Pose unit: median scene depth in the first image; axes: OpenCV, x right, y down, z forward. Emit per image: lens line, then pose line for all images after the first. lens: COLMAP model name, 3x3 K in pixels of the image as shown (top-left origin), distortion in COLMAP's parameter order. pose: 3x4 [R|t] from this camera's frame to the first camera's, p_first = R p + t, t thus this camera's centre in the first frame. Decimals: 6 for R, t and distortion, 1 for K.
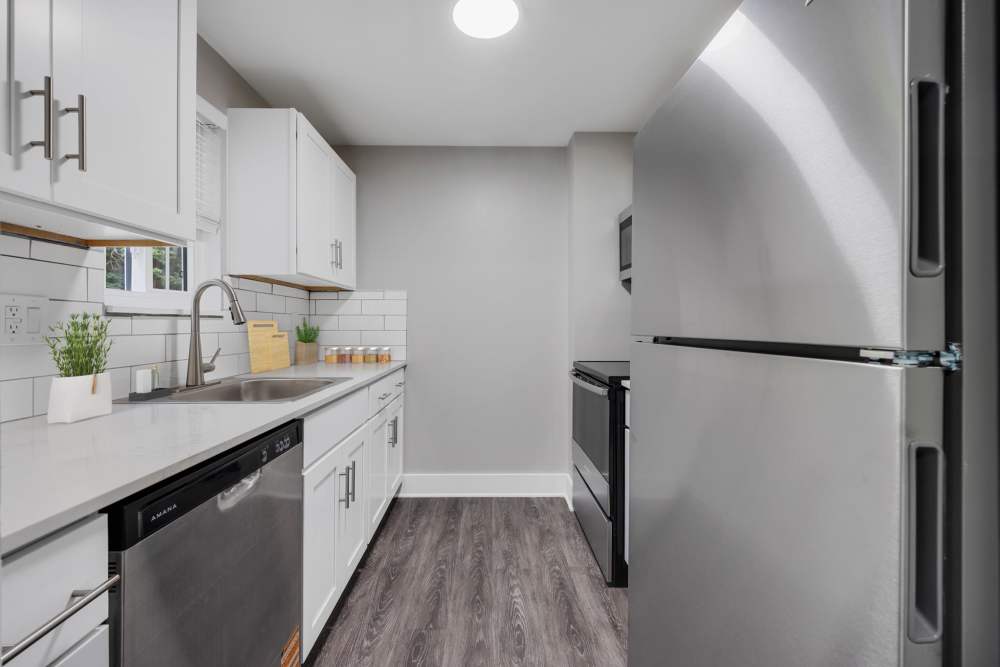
lens RADIAL K [[411.3, 0, 499.1], [0, 411.3, 326.9], [0, 0, 1]] dist [-0.004446, 0.000182]
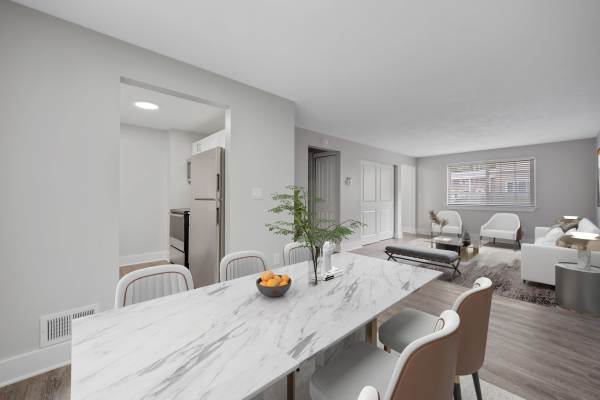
lens RADIAL K [[246.8, 0, 301.8], [0, 246.8, 196.4], [0, 0, 1]] dist [-0.004446, 0.000182]
pose [[0.758835, 0.000002, 0.651283, -0.255600], [-0.000389, 1.000000, 0.000450, 0.013175], [-0.651283, -0.000595, 0.758835, -0.938889]]
